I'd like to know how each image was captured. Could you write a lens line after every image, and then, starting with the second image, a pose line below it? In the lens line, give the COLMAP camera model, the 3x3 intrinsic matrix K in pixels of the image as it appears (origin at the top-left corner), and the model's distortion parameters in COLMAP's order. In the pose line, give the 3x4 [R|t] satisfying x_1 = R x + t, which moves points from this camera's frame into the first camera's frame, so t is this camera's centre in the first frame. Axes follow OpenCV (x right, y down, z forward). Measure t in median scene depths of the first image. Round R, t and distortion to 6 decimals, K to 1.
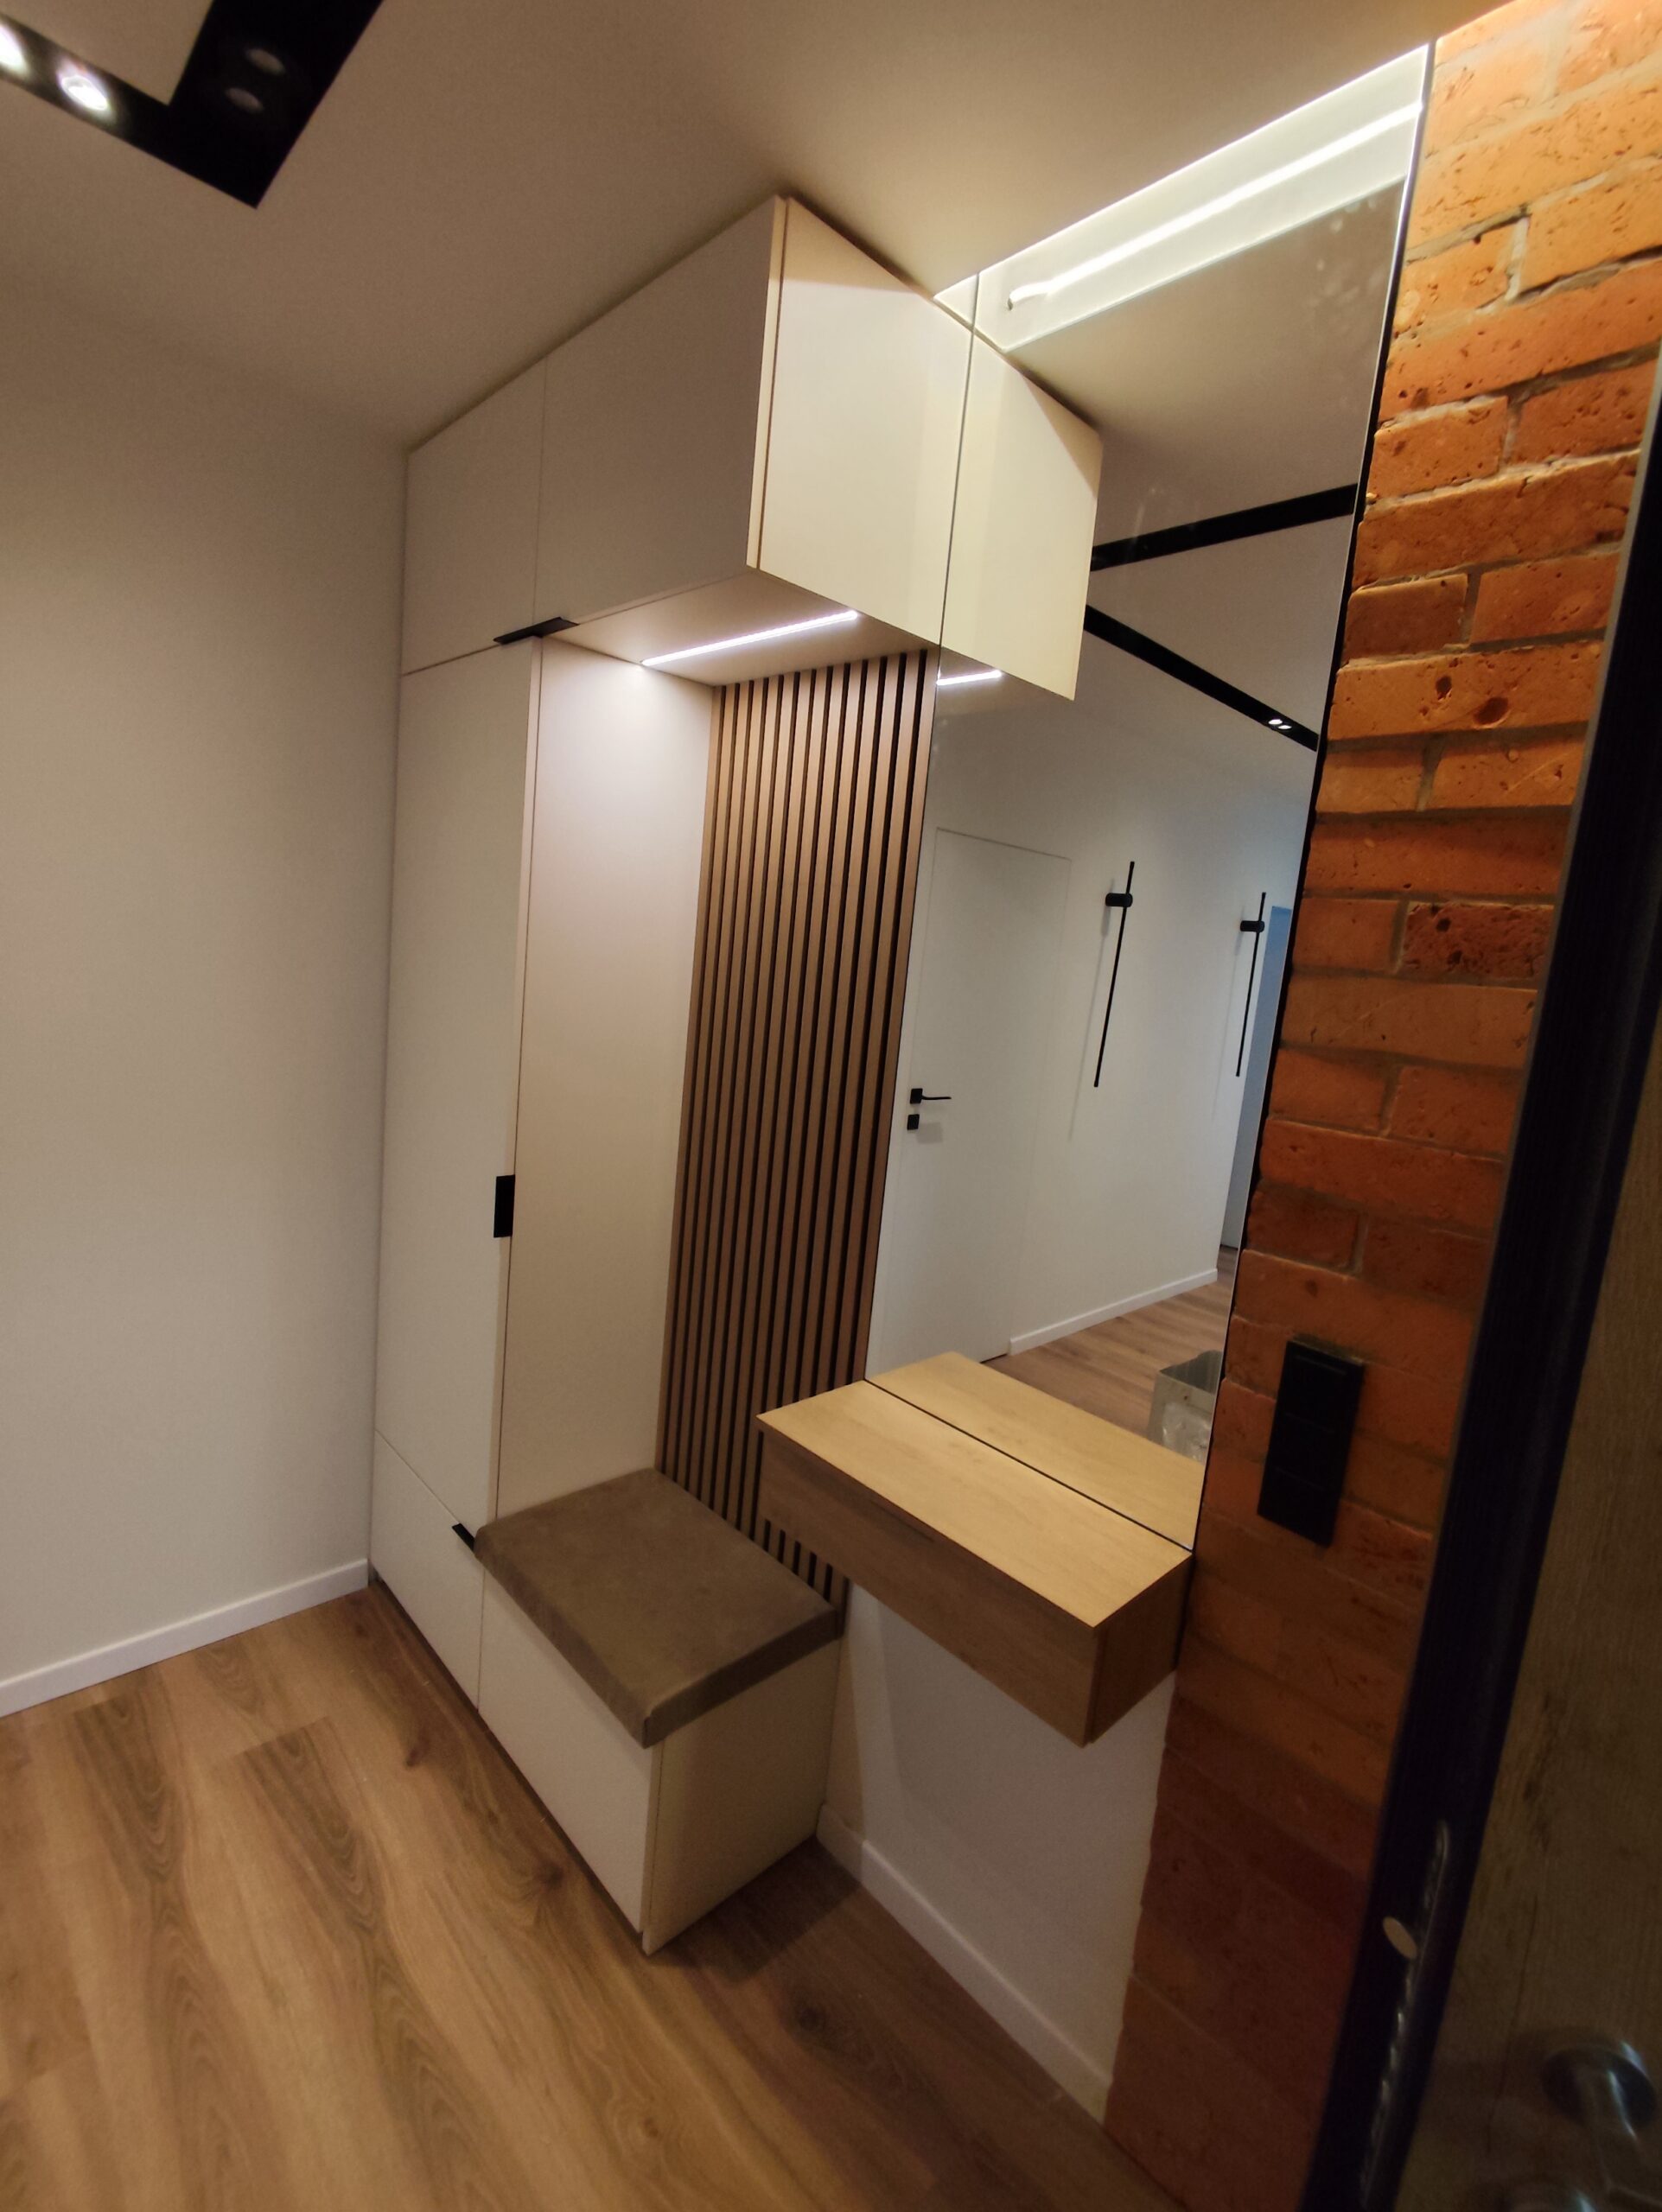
lens RADIAL K [[1014.4, 0, 831.0], [0, 1014.4, 1106.0], [0, 0, 1]] dist [-0.001396, 0.000397]
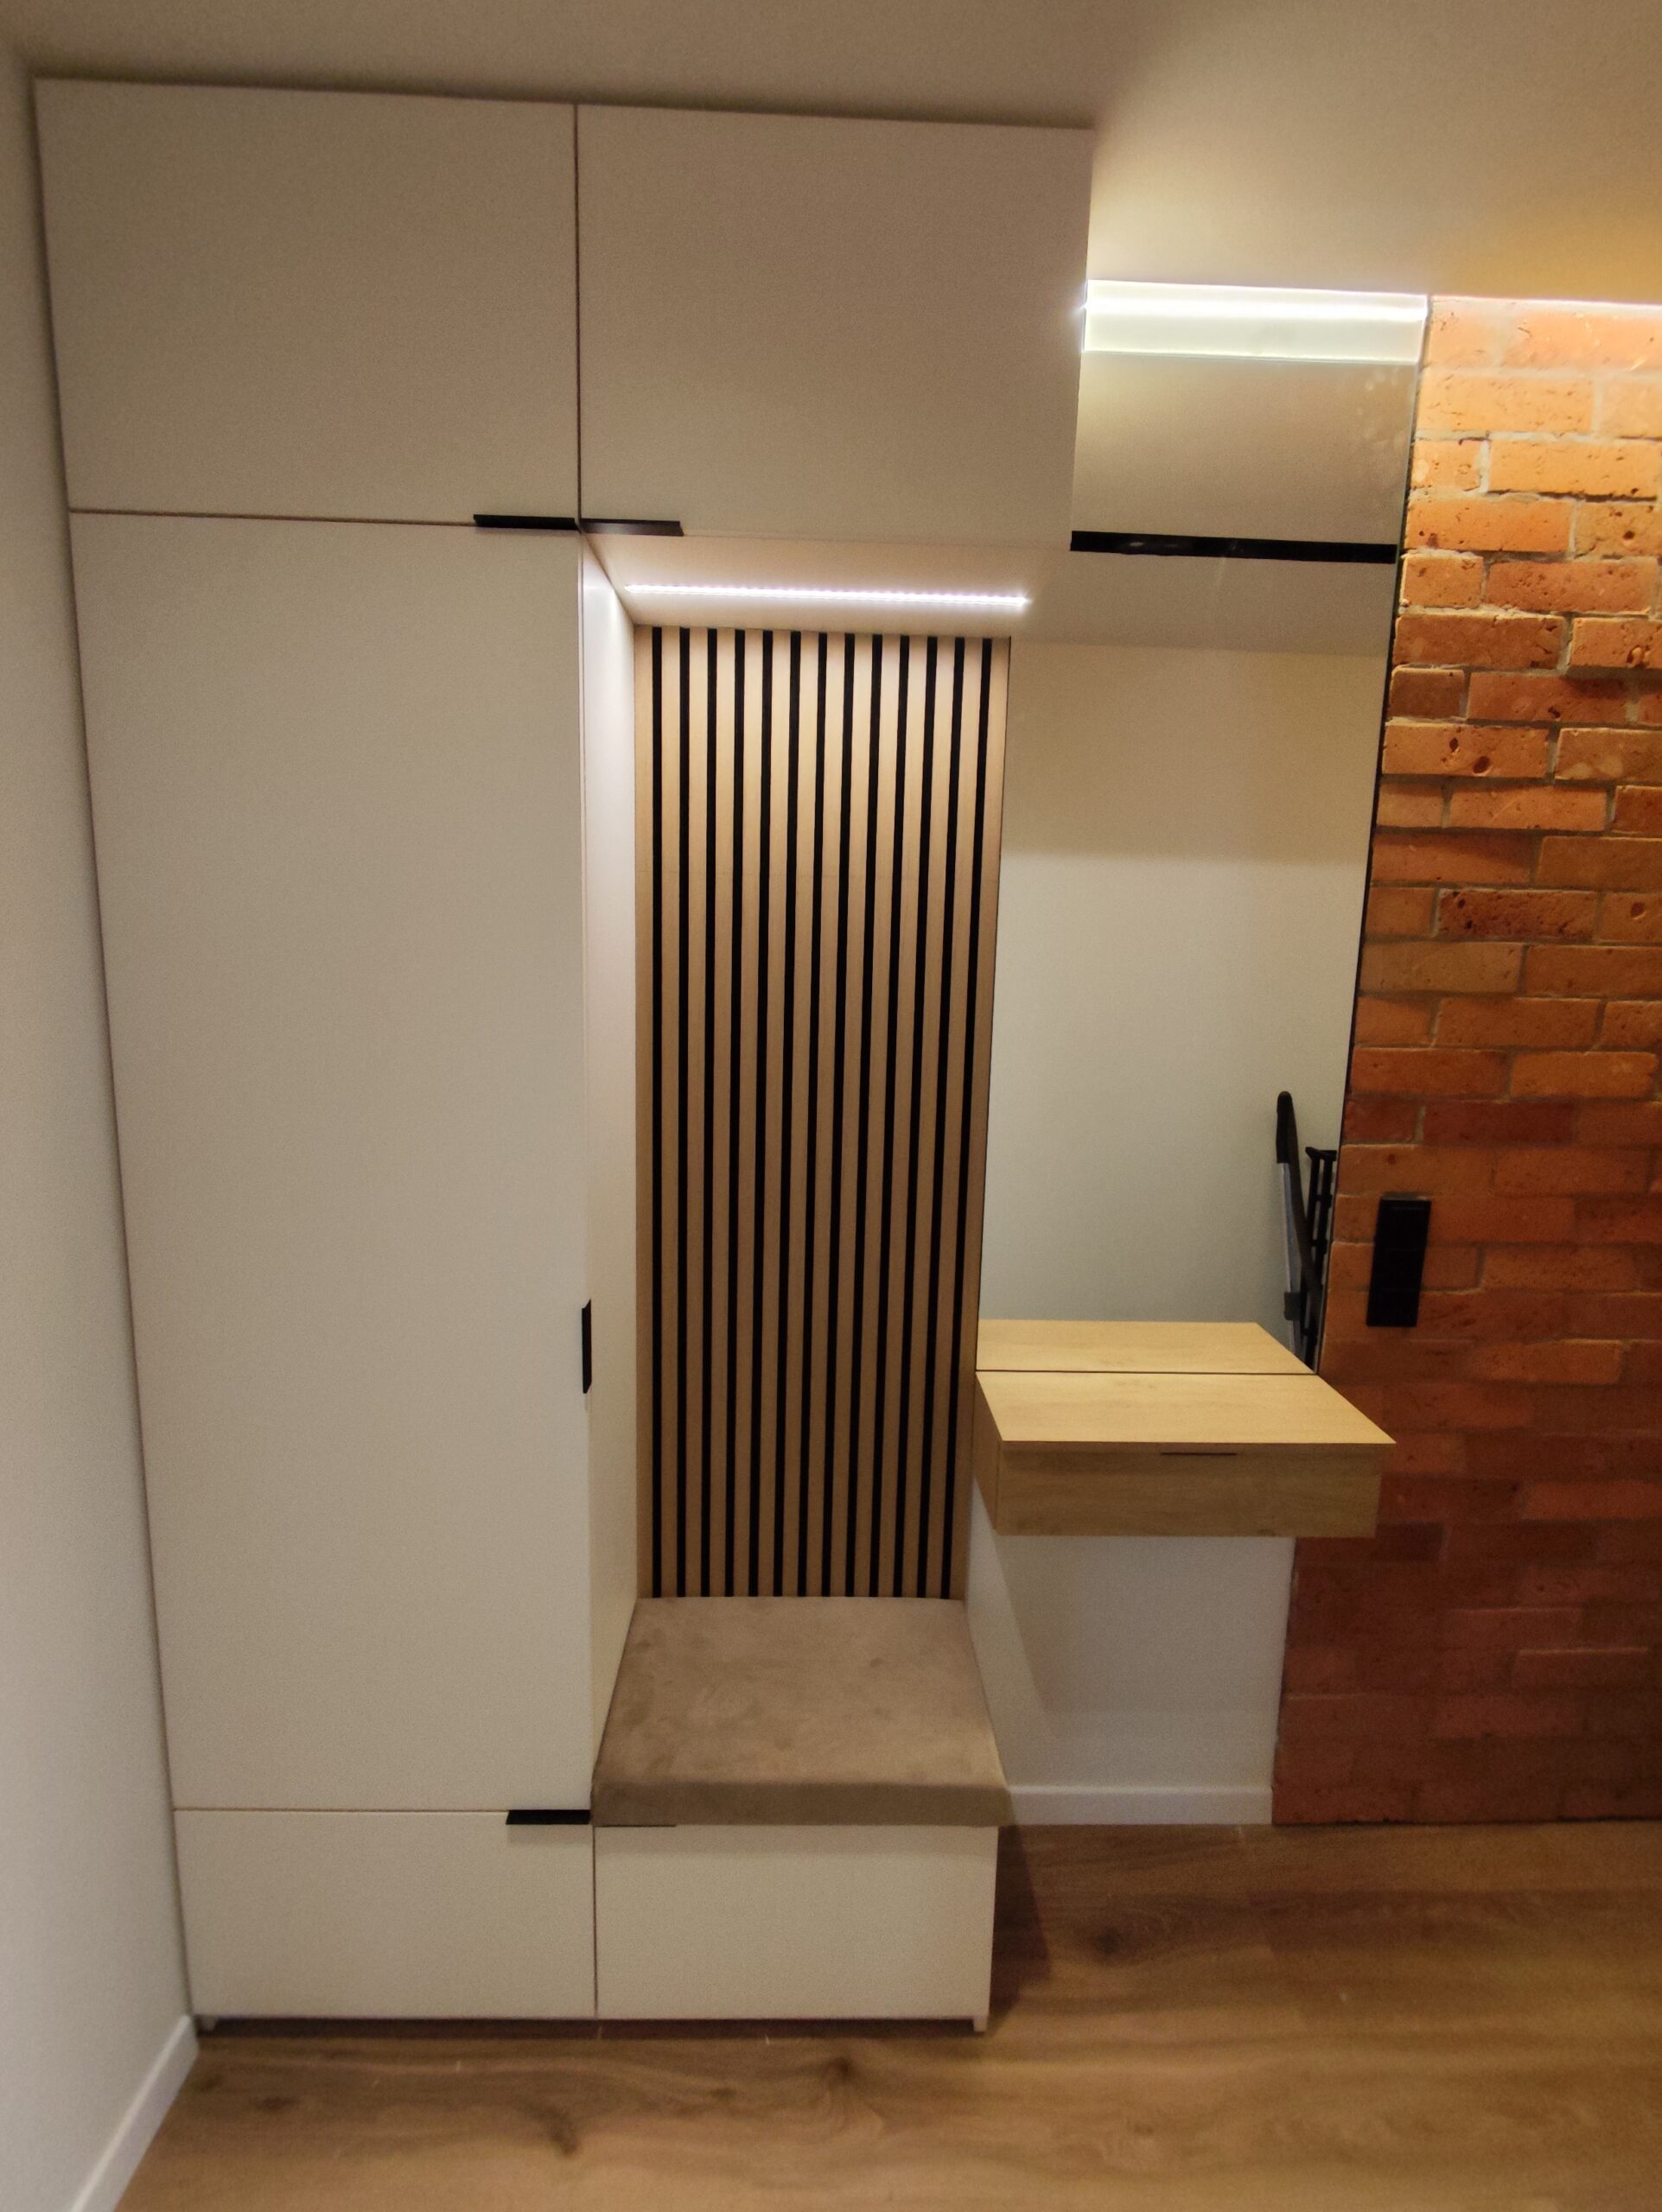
lens RADIAL K [[1014.4, 0, 831.0], [0, 1014.4, 1106.0], [0, 0, 1]] dist [-0.001396, 0.000397]
pose [[0.665233, -0.198010, 0.719901, -1.157701], [0.157955, 0.979692, 0.123506, -0.213023], [-0.729737, 0.031551, 0.683000, 0.641125]]
